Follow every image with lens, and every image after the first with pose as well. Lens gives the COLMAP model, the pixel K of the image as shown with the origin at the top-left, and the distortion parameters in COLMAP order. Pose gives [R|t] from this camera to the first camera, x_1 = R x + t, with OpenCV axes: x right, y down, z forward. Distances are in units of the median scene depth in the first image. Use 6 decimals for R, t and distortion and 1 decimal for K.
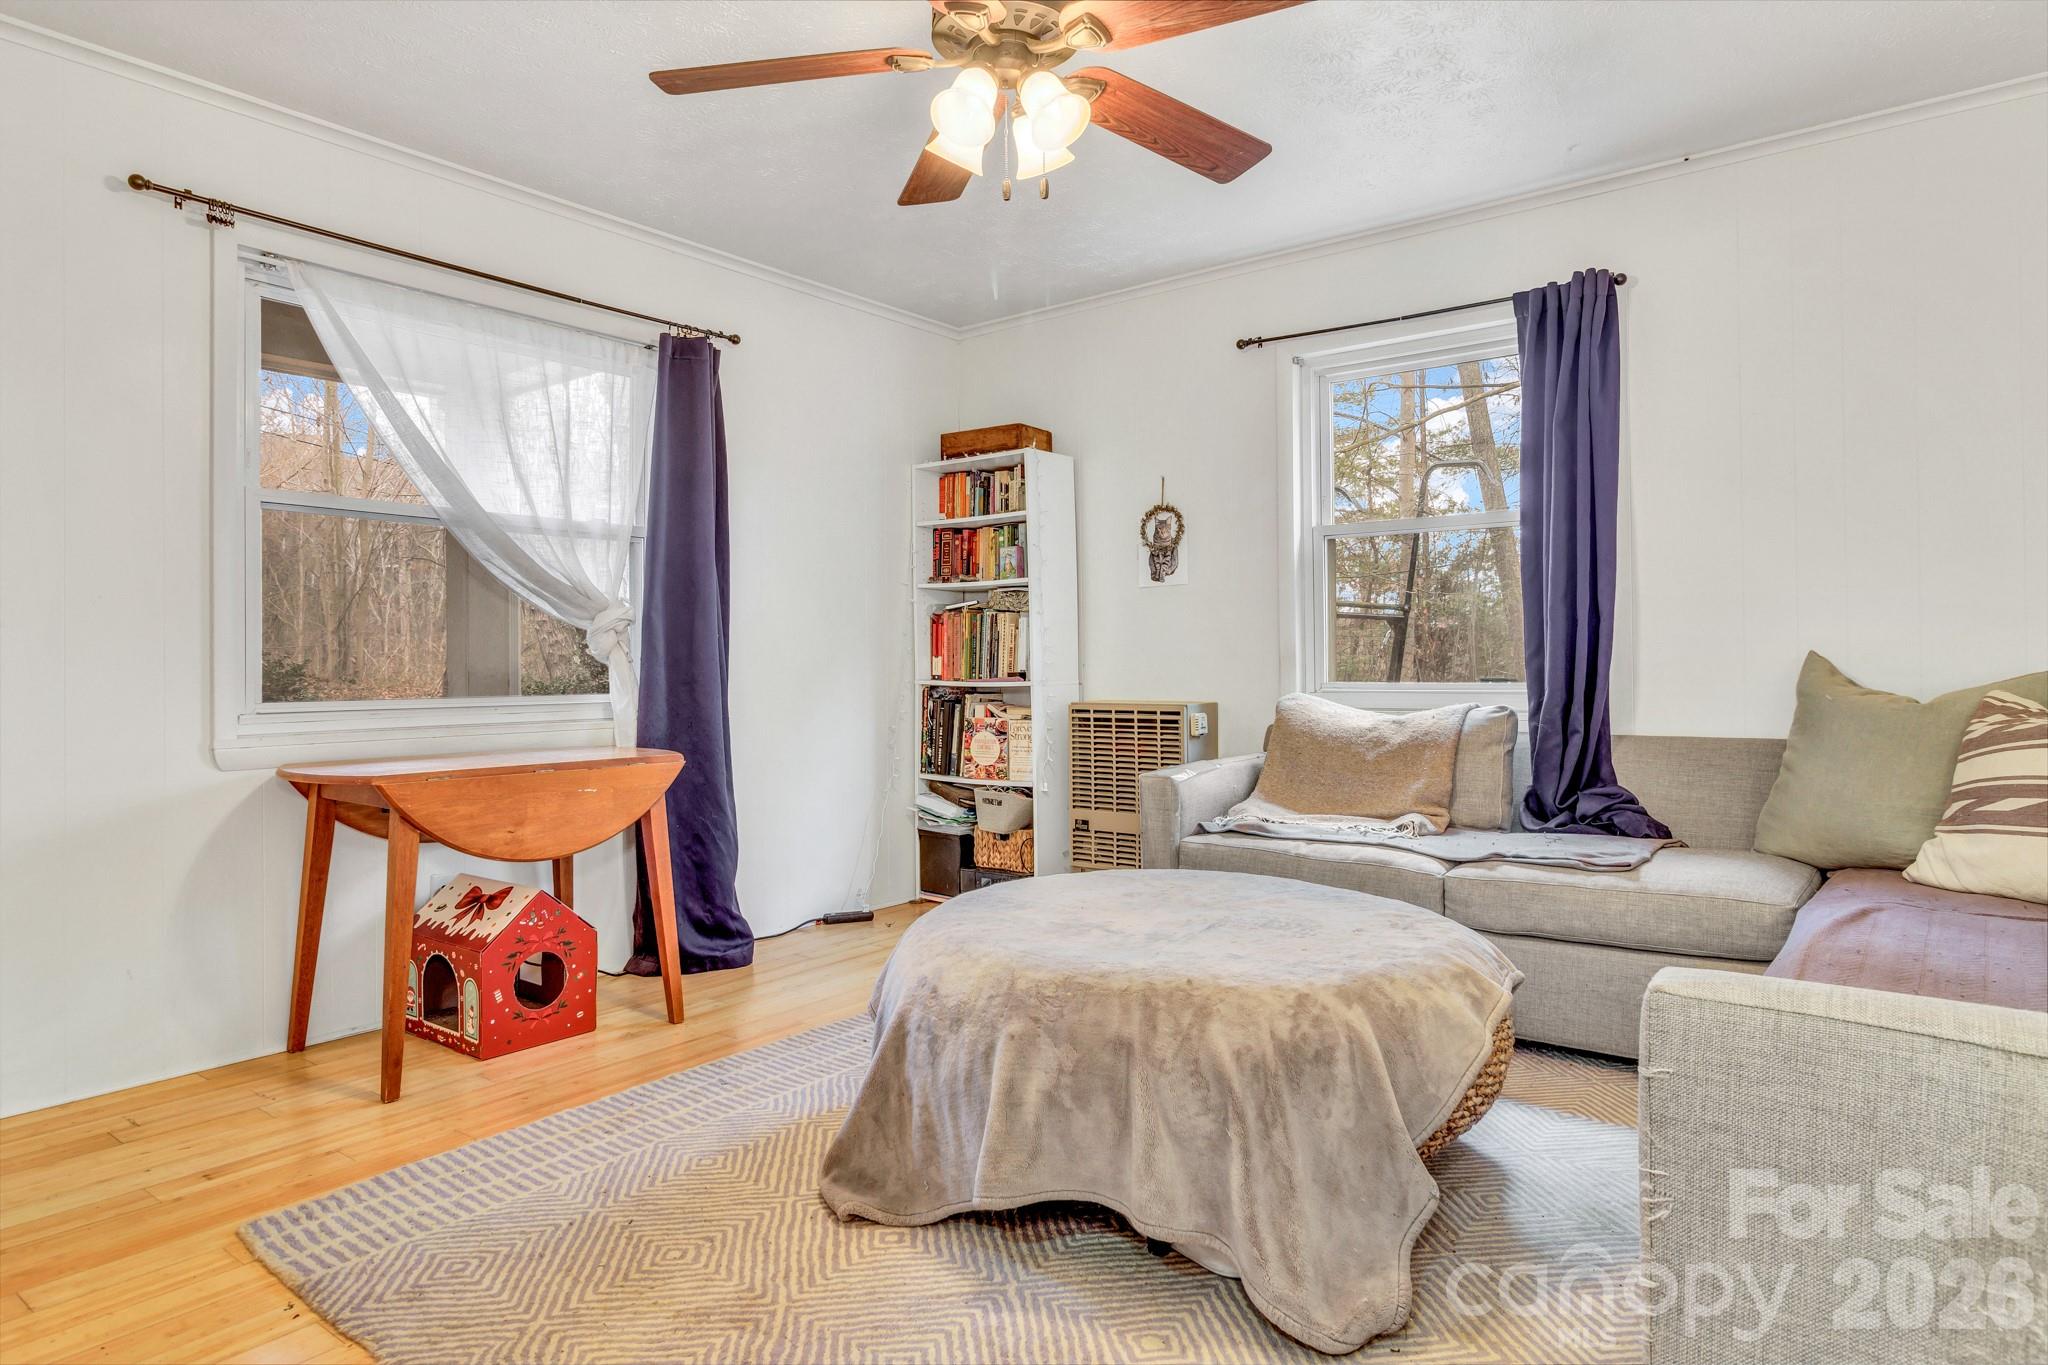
lens RADIAL K [[1200.1, 0, 1010.7], [0, 1200.1, 655.8], [0, 0, 1]] dist [0.002670, 0.000560]
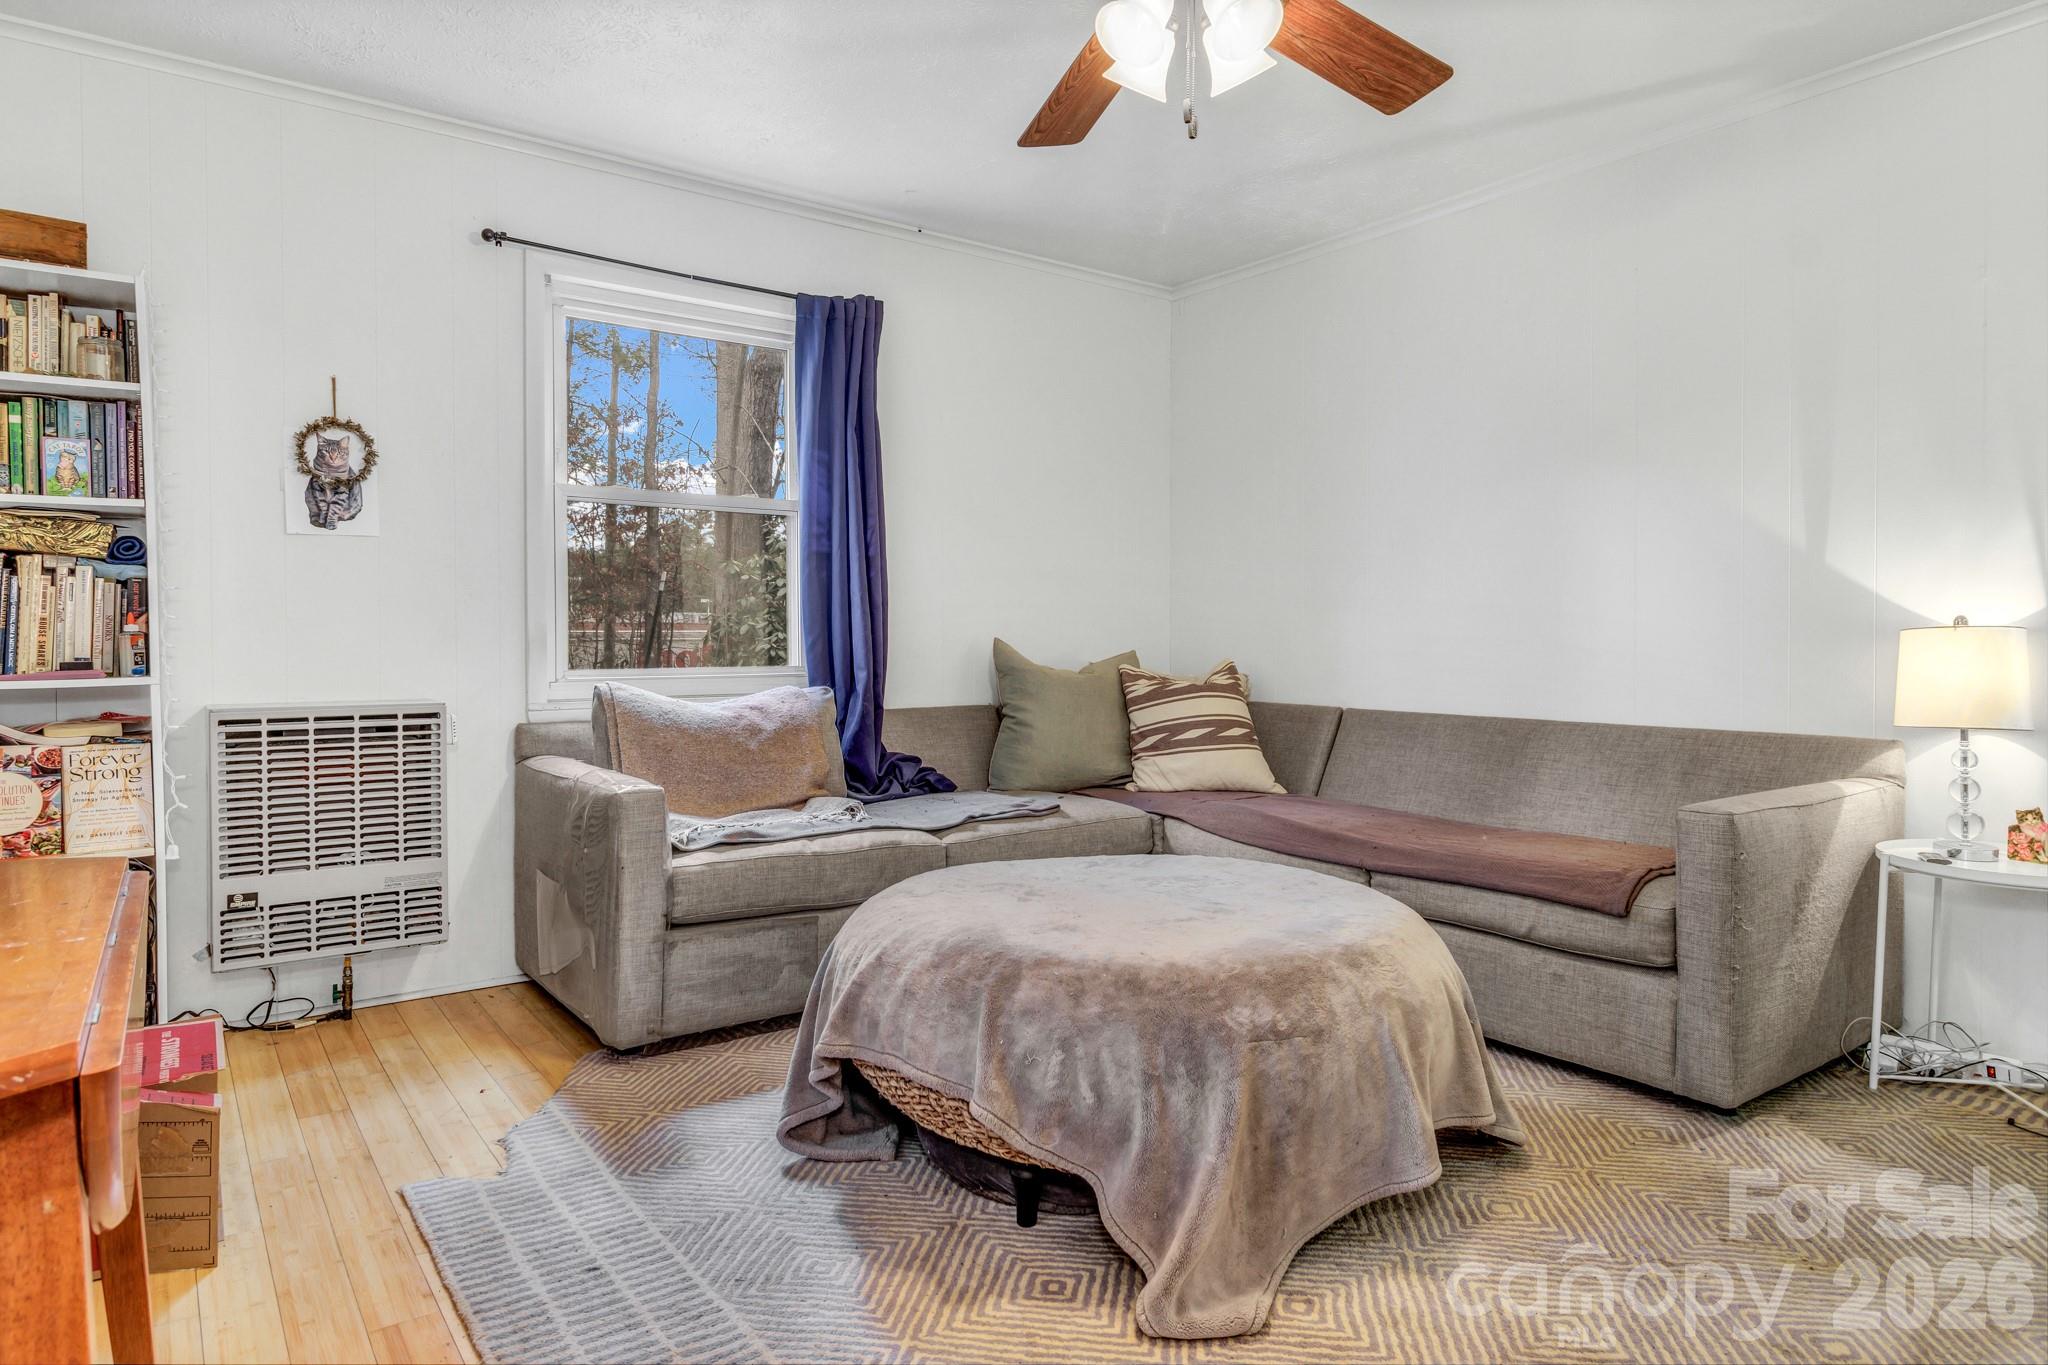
lens RADIAL K [[1200.1, 0, 1010.7], [0, 1200.1, 655.8], [0, 0, 1]] dist [0.002670, 0.000560]
pose [[0.273752, -0.004762, 0.961788, -0.539297], [-0.004936, 0.999968, 0.006356, 0.006418], [-0.961788, -0.006487, 0.273720, 0.537954]]
